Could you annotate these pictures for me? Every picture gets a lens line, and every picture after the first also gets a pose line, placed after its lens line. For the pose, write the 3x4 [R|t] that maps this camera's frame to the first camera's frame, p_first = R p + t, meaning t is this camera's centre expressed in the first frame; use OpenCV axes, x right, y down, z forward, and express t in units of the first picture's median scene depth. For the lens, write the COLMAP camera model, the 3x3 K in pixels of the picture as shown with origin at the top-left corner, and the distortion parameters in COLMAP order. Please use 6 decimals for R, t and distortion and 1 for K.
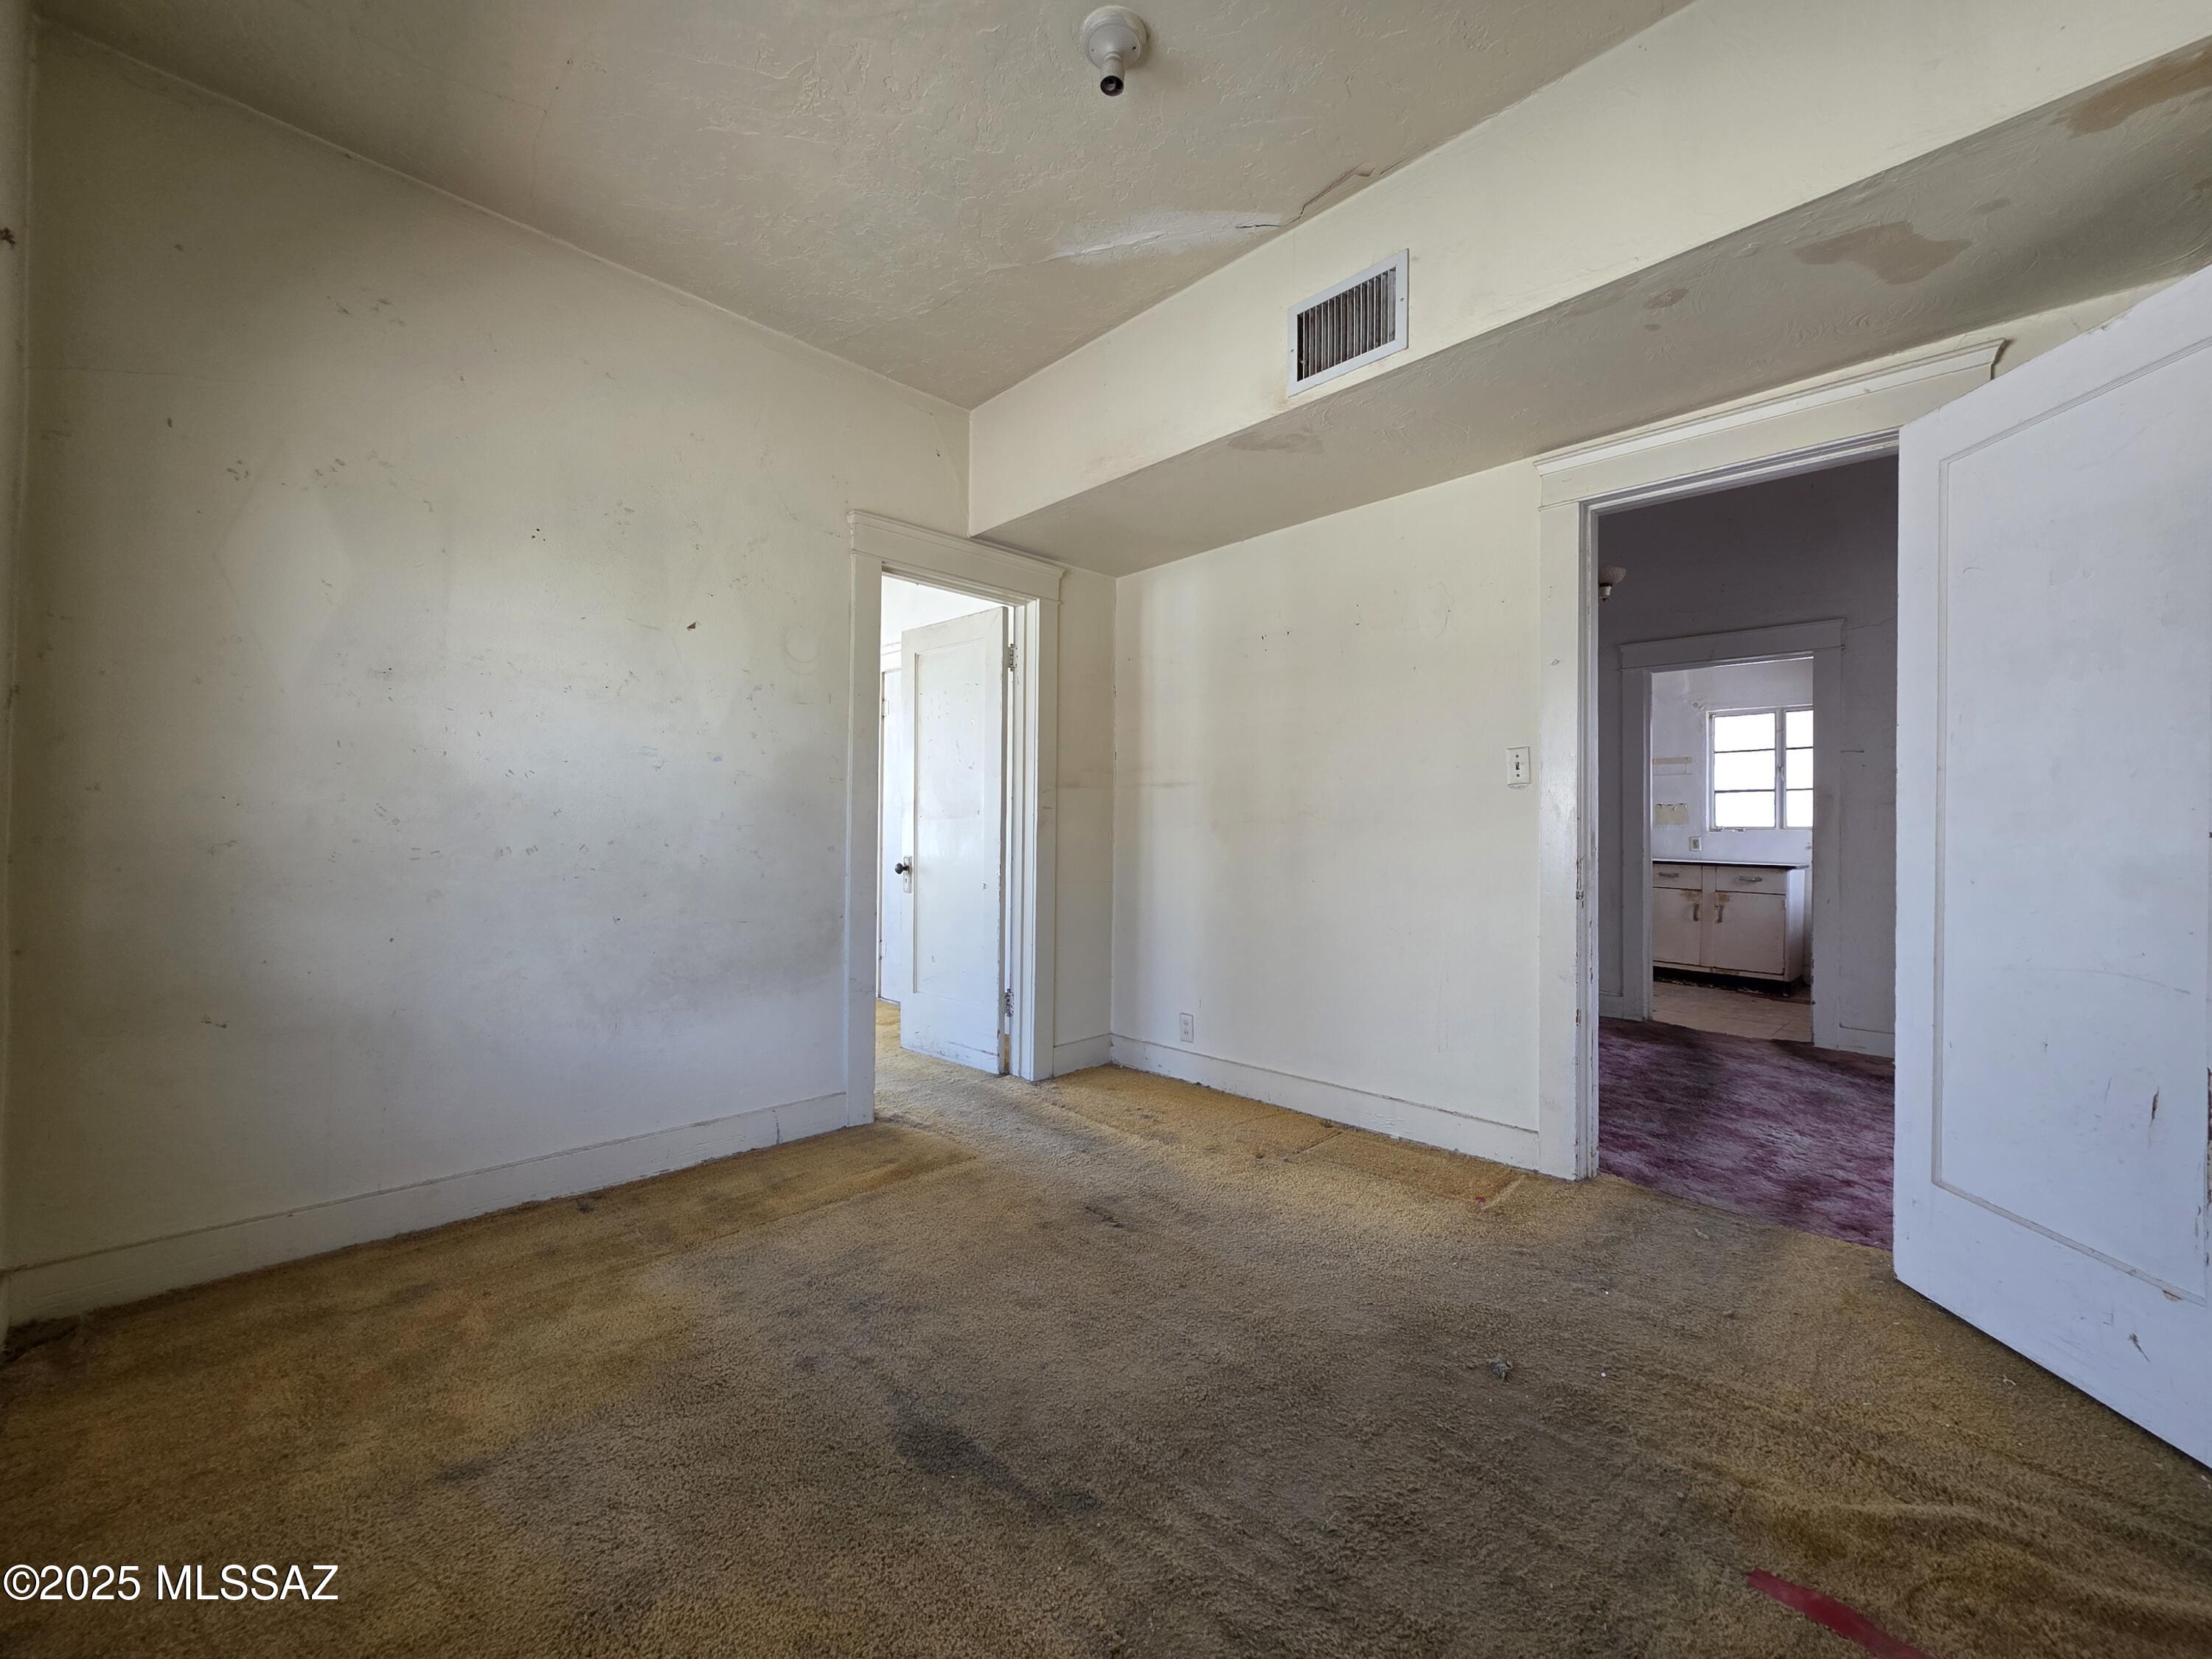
lens RADIAL K [[895.5, 0, 1112.4], [0, 895.5, 831.2], [0, 0, 1]] dist [0.002246, 0.000095]
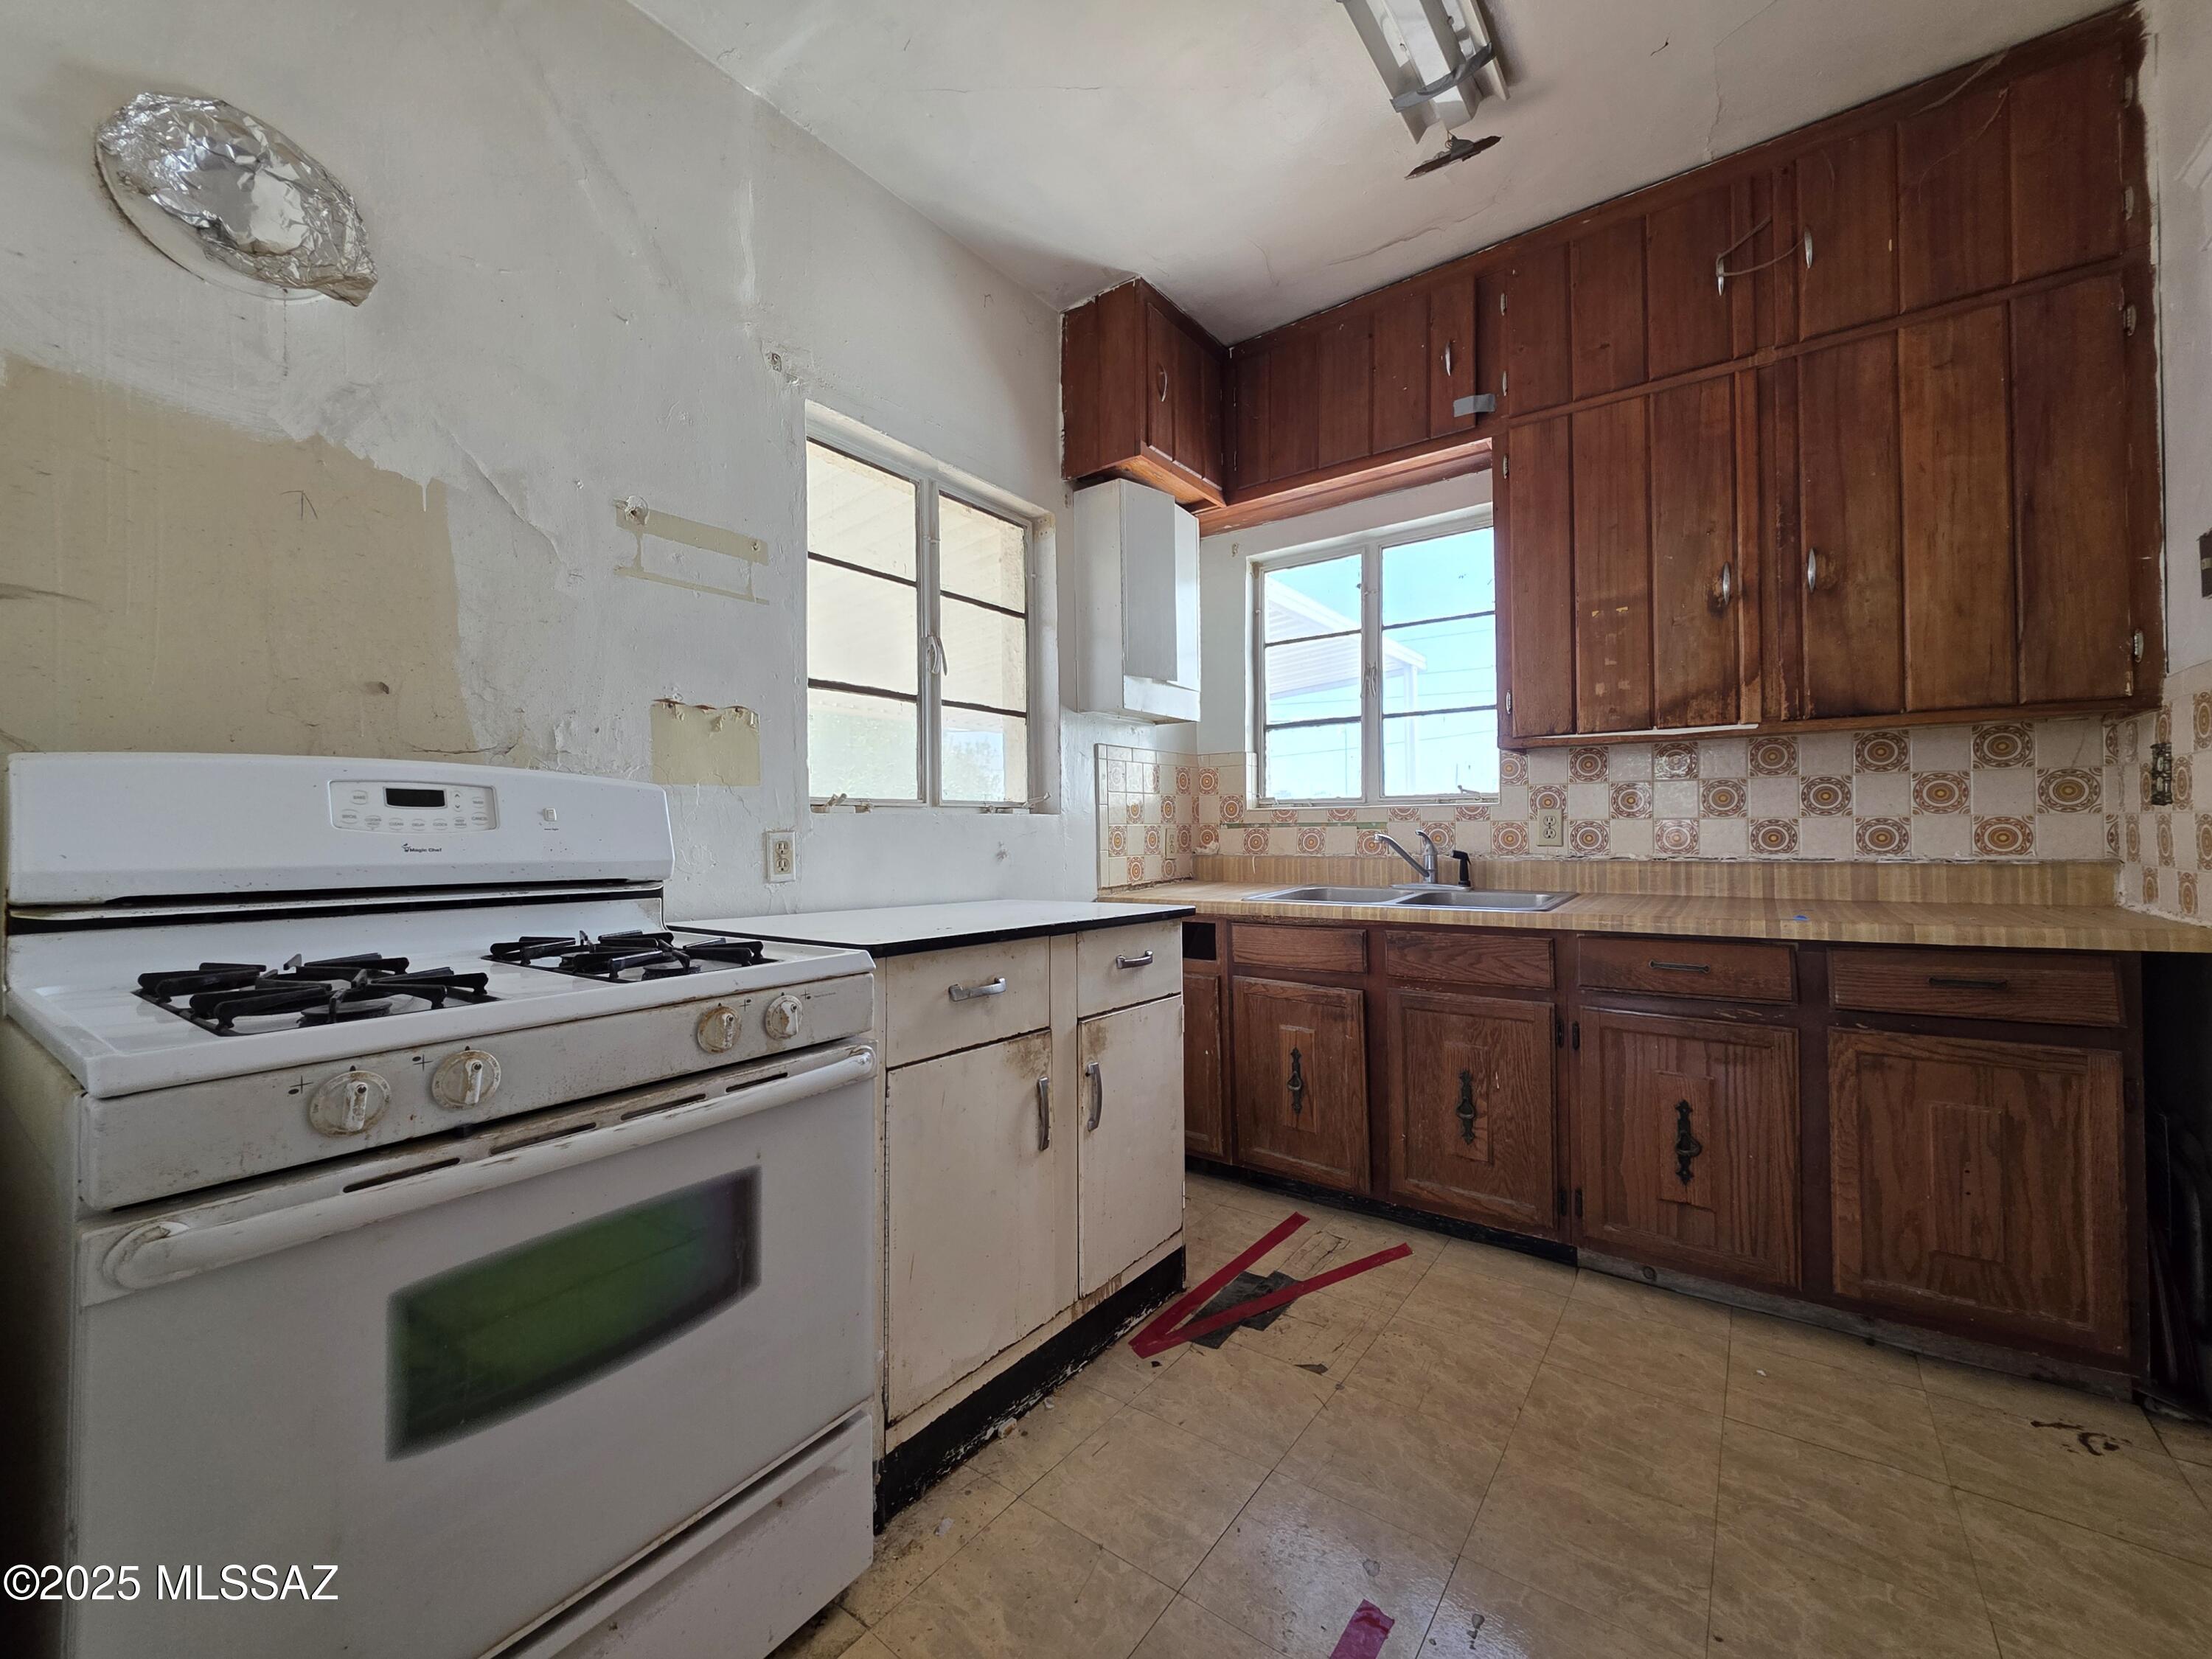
lens RADIAL K [[895.5, 0, 1110.6], [0, 895.5, 820.5], [0, 0, 1]] dist [0.002246, 0.000095]
pose [[-0.159548, 0.002317, 0.987187, 0.374226], [-0.003733, 0.999989, -0.002950, 0.003836], [-0.987183, -0.004156, -0.159538, 0.991091]]
